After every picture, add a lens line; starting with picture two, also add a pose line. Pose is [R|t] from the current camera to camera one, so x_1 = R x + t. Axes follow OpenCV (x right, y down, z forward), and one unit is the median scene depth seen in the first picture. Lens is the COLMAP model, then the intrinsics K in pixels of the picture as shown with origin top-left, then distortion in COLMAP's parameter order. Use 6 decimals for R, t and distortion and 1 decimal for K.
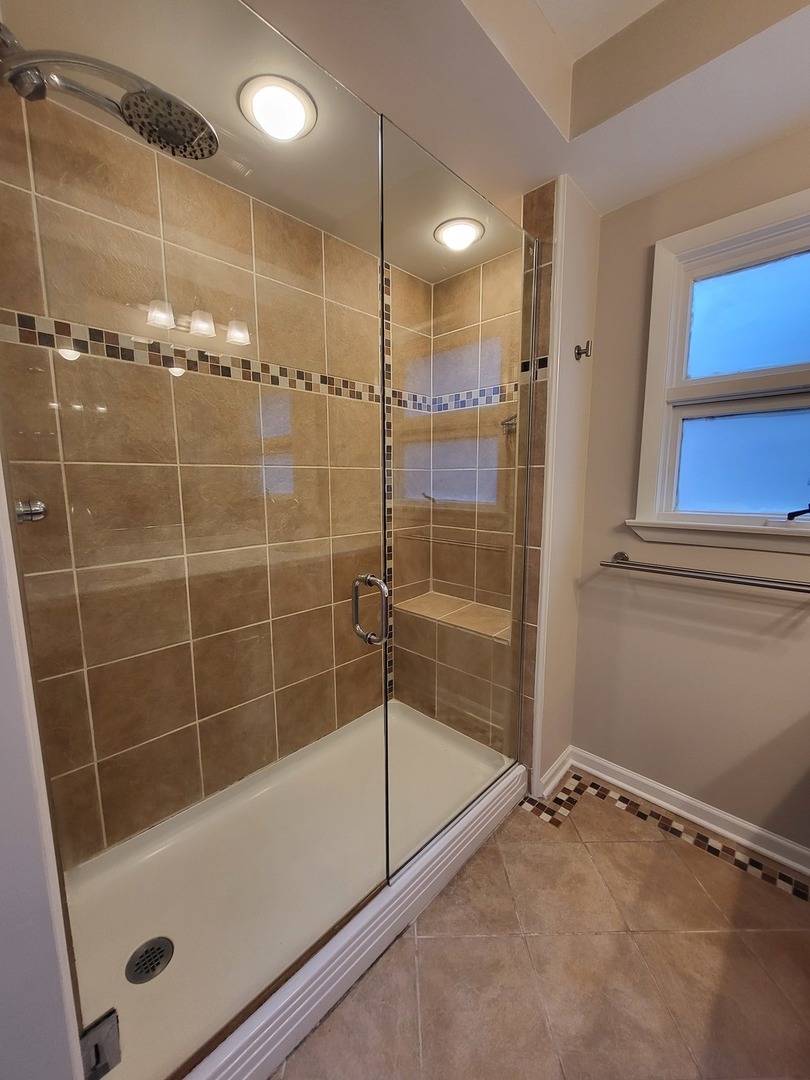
lens RADIAL K [[424.7, 0, 404.5], [0, 424.7, 539.0], [0, 0, 1]] dist [-0.002516, -0.000312]
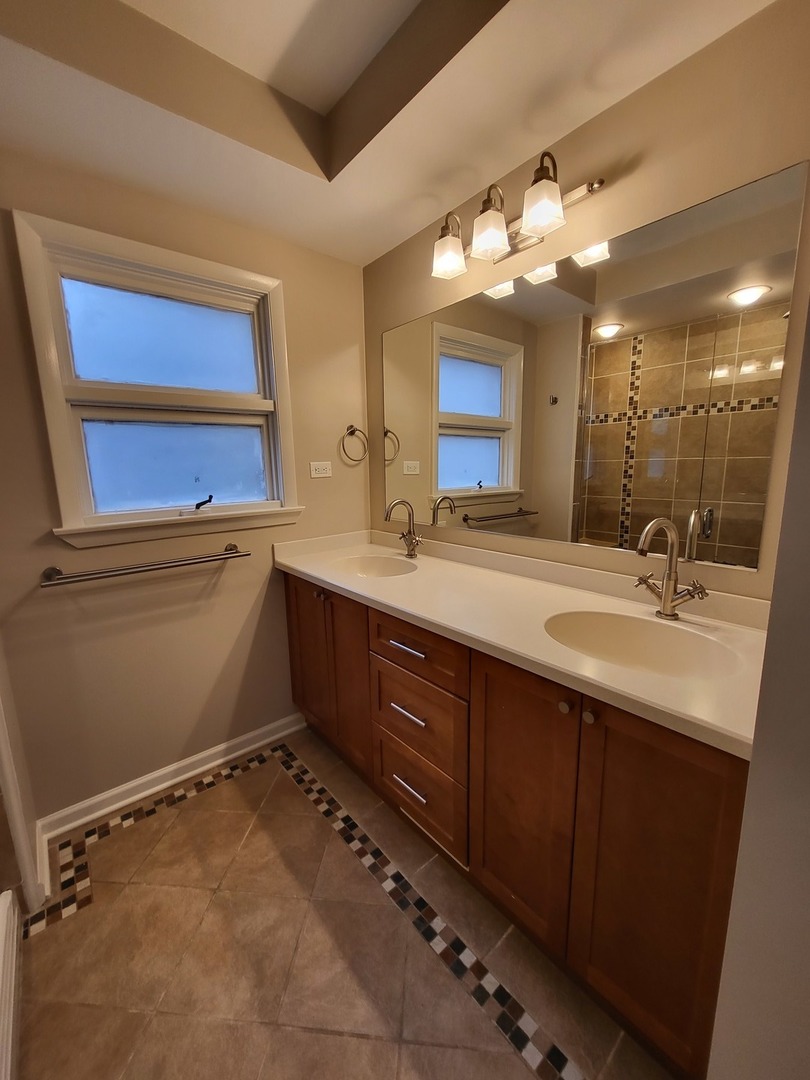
lens RADIAL K [[424.7, 0, 393.1], [0, 424.7, 539.5], [0, 0, 1]] dist [-0.002516, -0.000312]
pose [[0.110914, -0.167087, 0.979684, -0.281223], [0.162558, 0.975540, 0.147977, -0.043357], [-0.980445, 0.142842, 0.135362, 0.217097]]
